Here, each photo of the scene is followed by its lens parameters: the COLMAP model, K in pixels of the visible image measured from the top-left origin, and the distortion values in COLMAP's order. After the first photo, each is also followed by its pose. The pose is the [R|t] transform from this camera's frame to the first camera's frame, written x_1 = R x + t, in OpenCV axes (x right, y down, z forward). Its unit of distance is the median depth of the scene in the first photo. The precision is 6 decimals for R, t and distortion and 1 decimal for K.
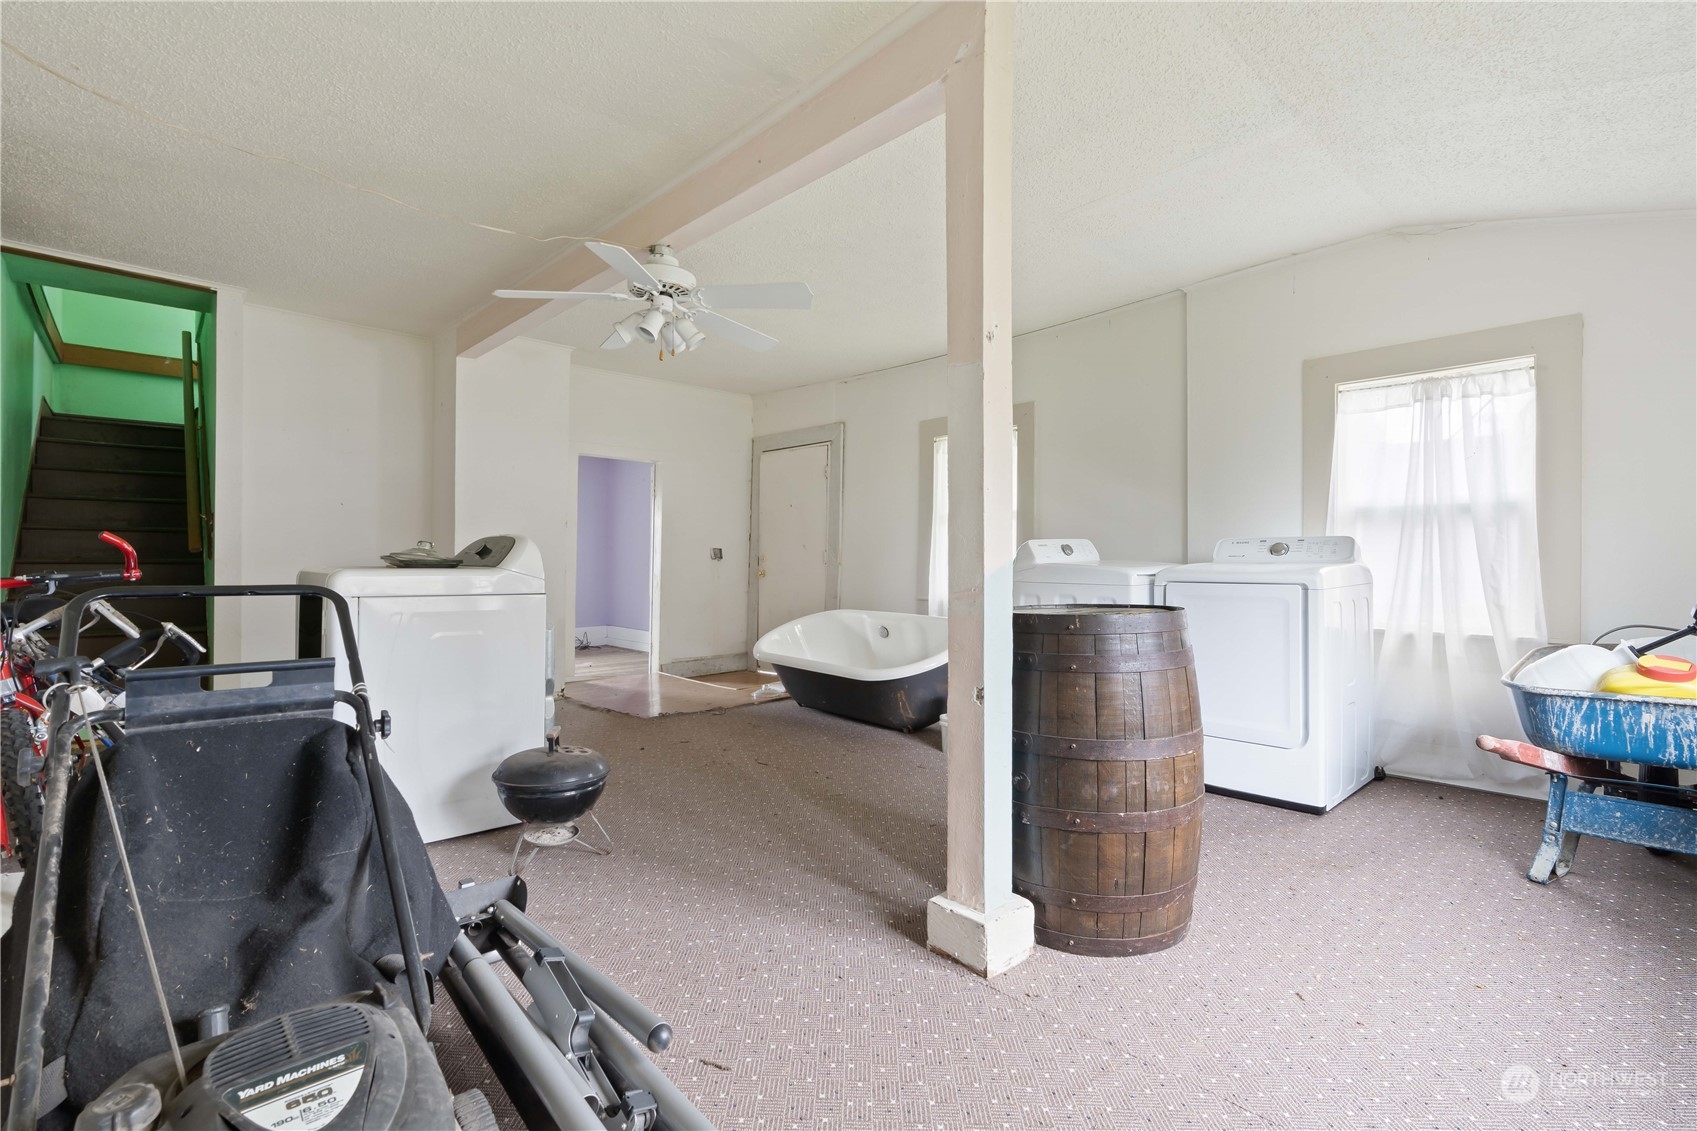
lens RADIAL K [[770.9, 0, 805.8], [0, 770.9, 572.7], [0, 0, 1]] dist [-0.002187, 0.000221]
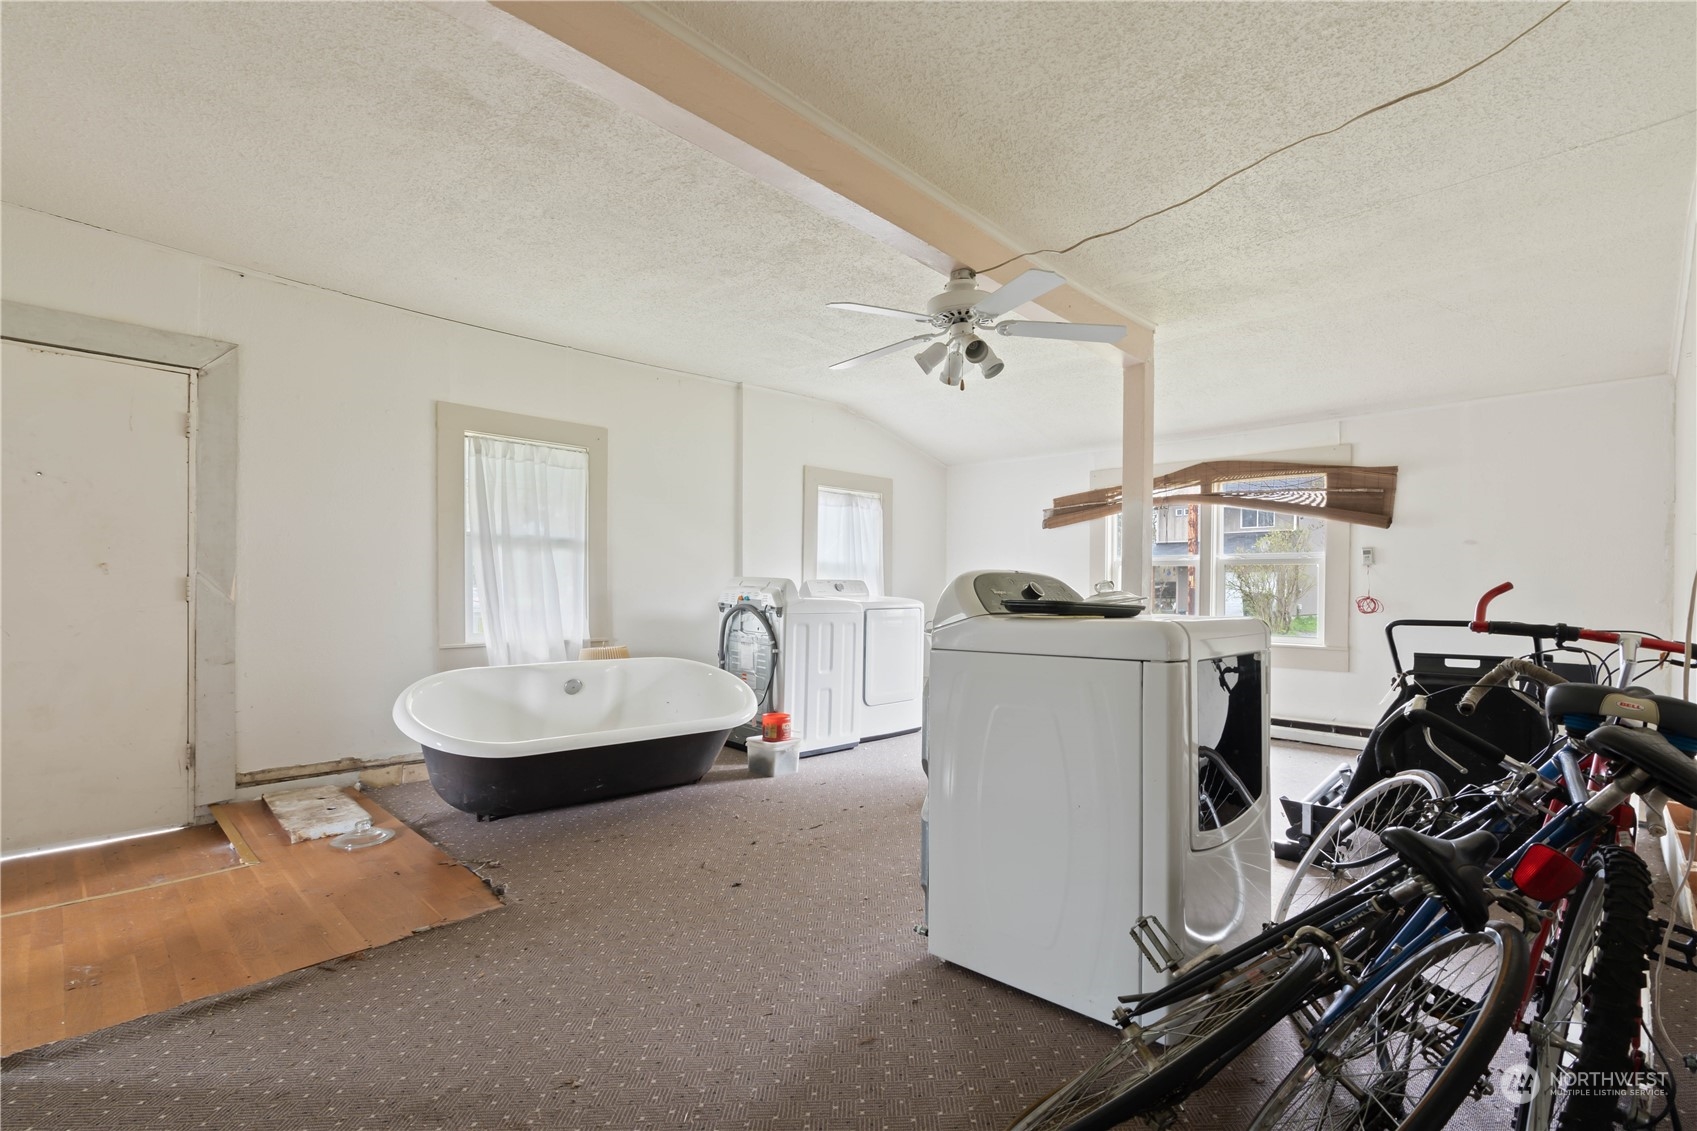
lens RADIAL K [[776.8, 0, 849.1], [0, 776.8, 586.9], [0, 0, 1]] dist [-0.000524, 0.000133]
pose [[-0.045522, 0.000222, 0.998963, -0.679893], [-0.000864, 1.000000, -0.000261, -0.023632], [-0.998963, -0.000875, -0.045522, 0.726464]]
